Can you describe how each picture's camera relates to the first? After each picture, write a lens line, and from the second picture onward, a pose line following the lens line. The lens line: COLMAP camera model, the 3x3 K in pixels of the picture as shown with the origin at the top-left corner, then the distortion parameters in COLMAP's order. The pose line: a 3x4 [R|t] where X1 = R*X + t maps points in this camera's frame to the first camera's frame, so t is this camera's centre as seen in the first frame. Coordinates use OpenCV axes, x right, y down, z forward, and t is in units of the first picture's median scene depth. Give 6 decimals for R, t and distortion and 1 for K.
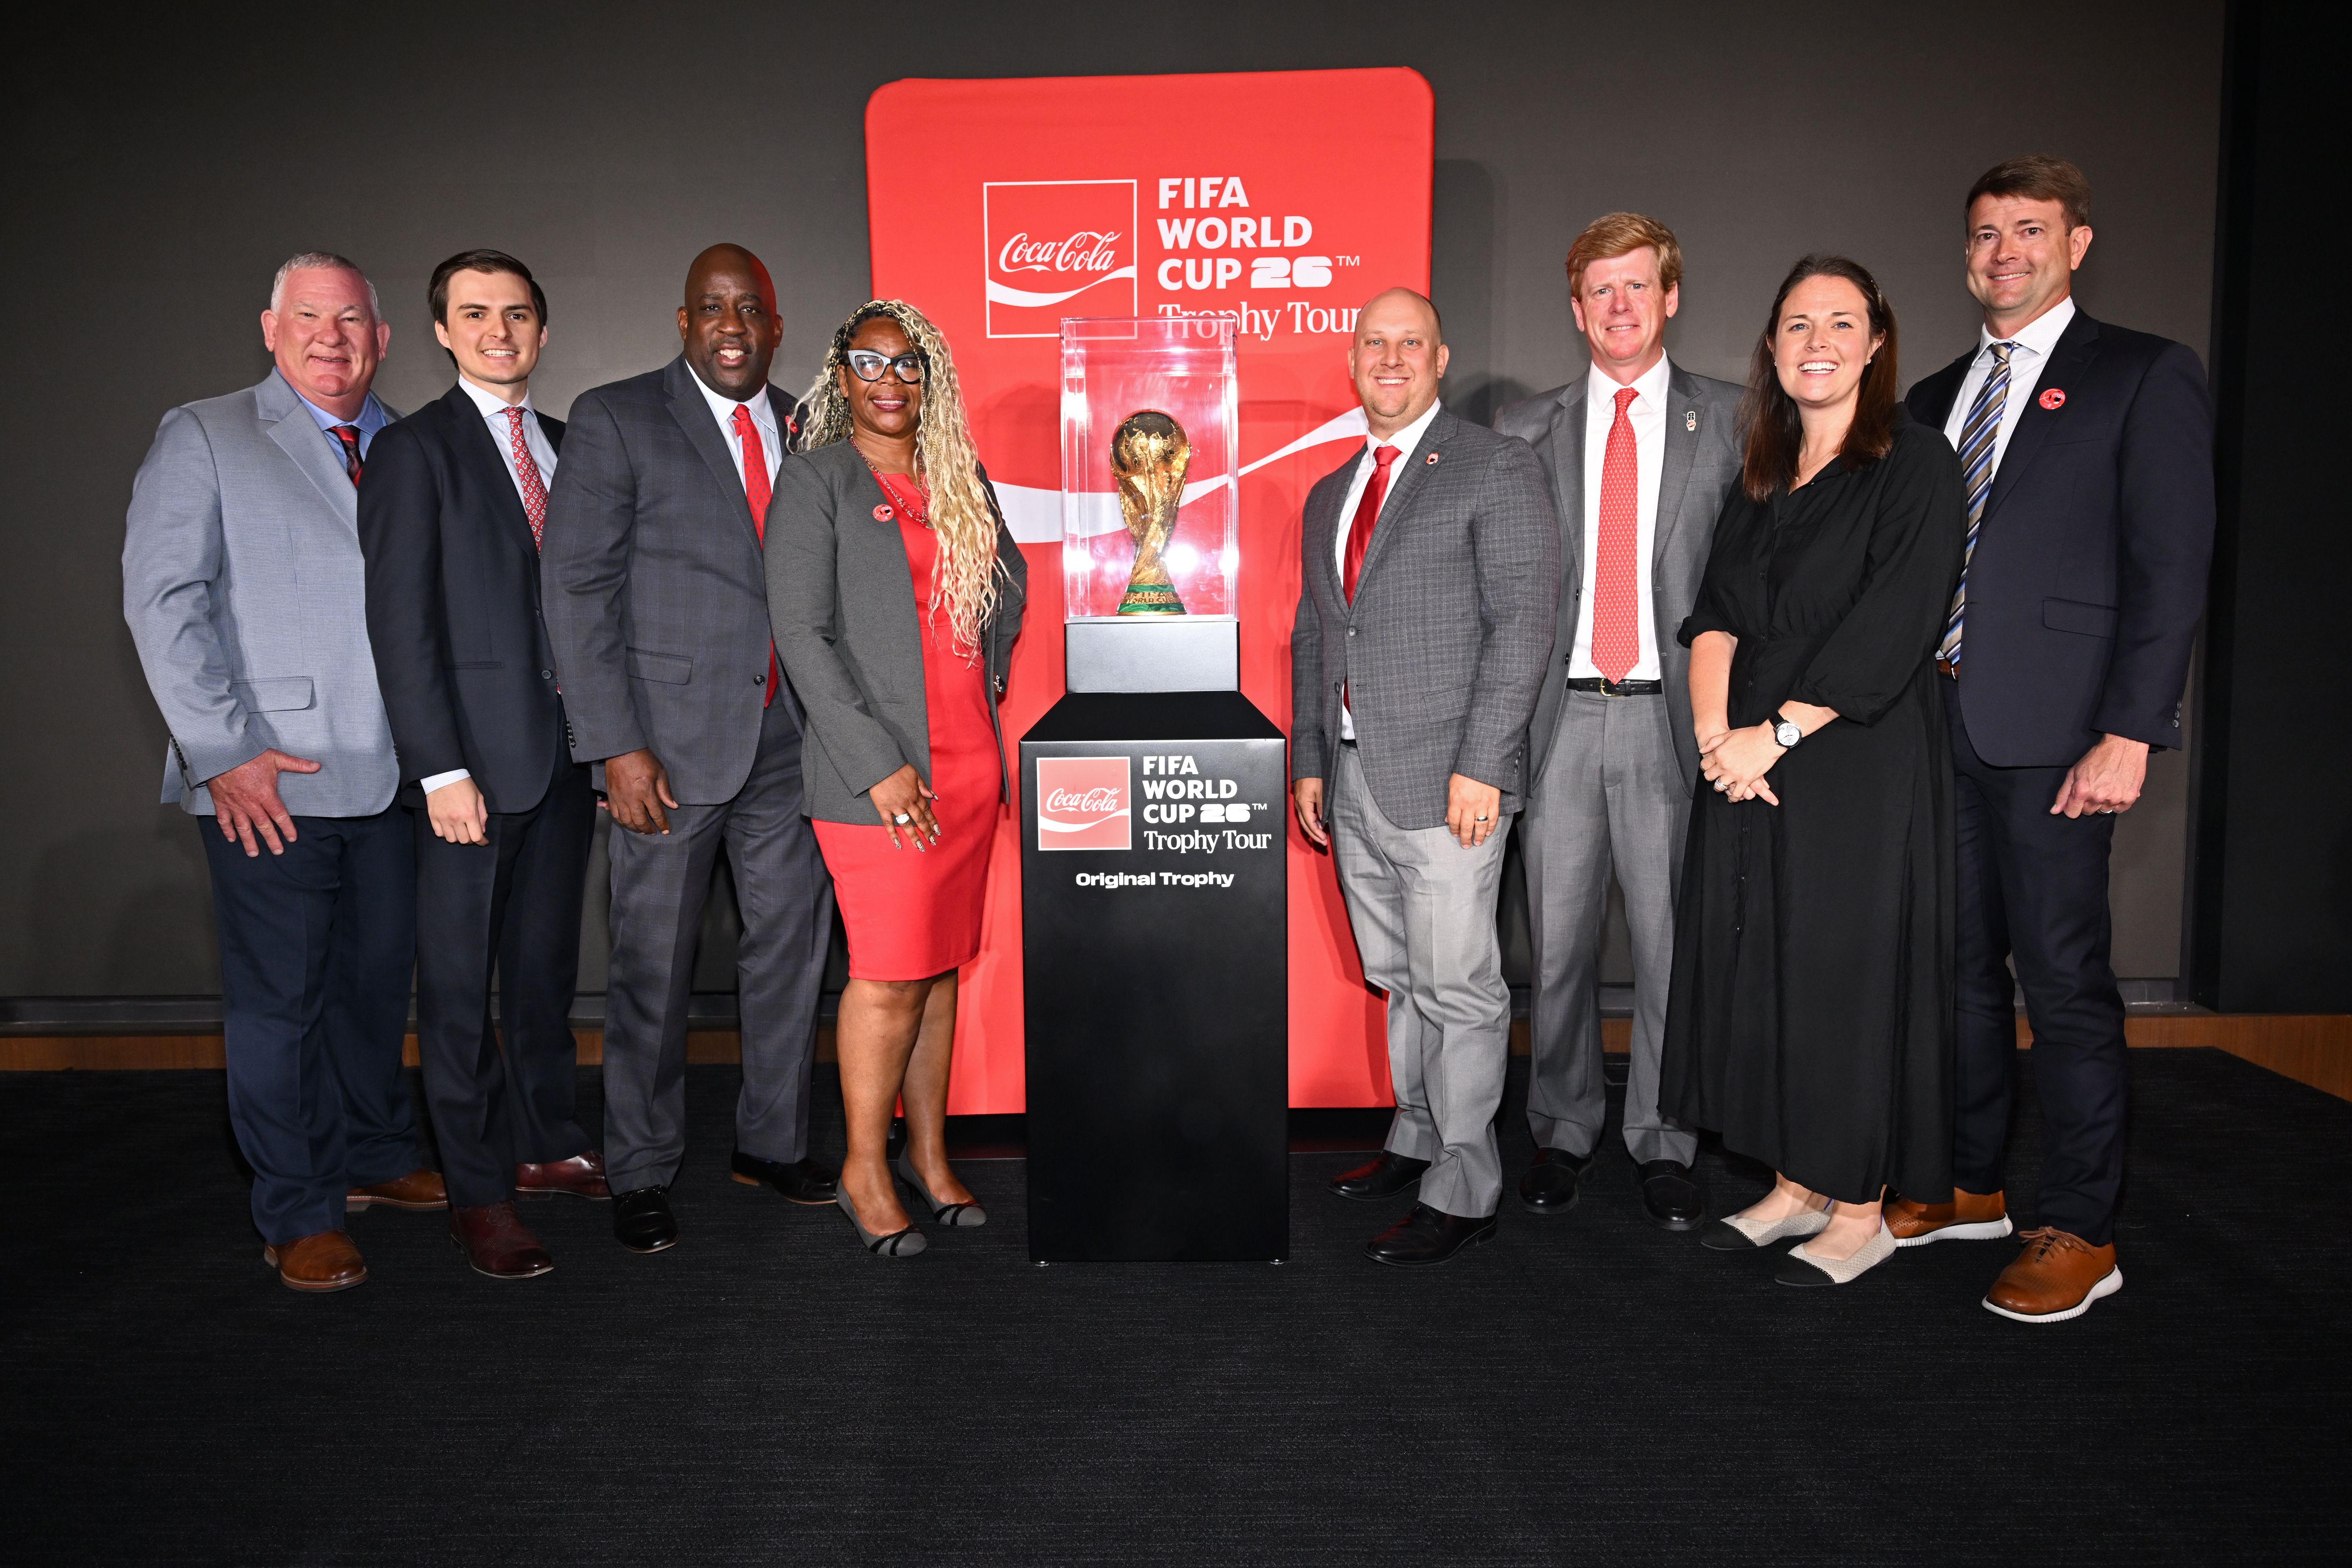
lens RADIAL K [[1494.2, 0, 1145.5], [0, 1494.2, 767.2], [0, 0, 1]] dist [-0.001526, 0.002000]
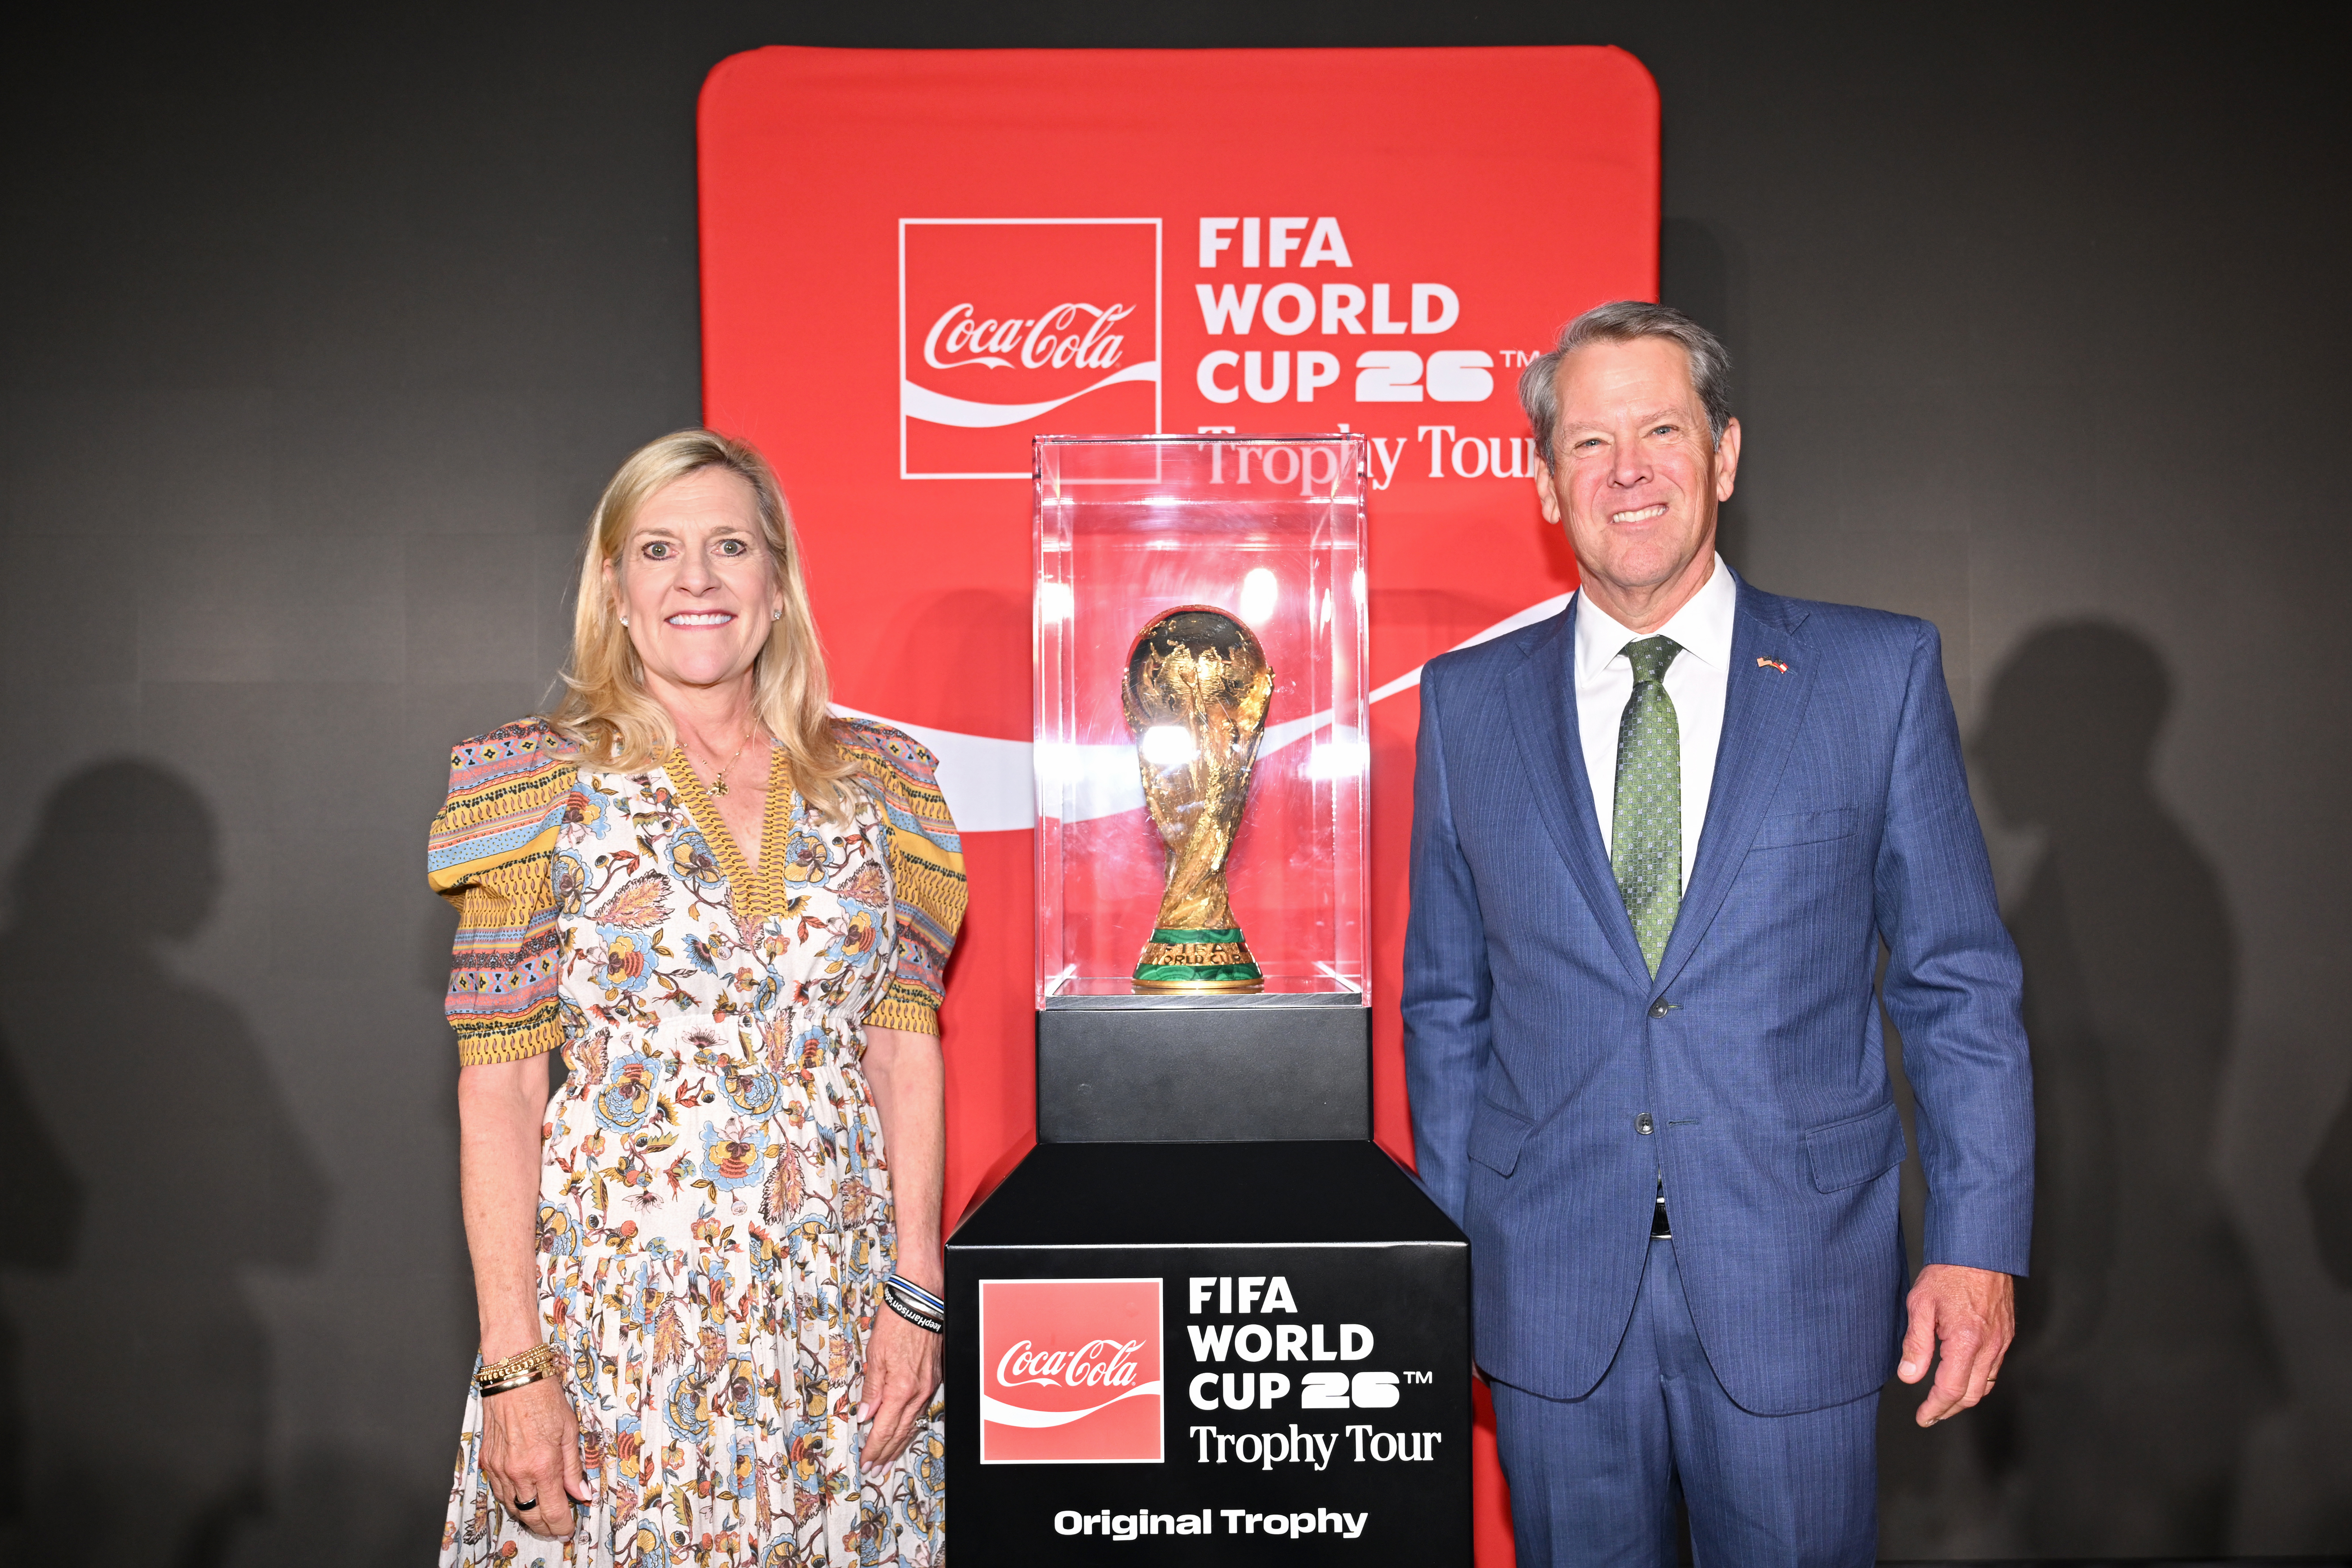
lens RADIAL K [[1931.6, 0, 1181.3], [0, 1931.6, 864.2], [0, 0, 1]] dist [-0.000688, -0.000204]
pose [[0.999399, 0.007147, 0.033925, -0.025209], [-0.003828, 0.995285, -0.096913, -0.076437], [-0.034458, 0.096725, 0.994714, 0.306027]]
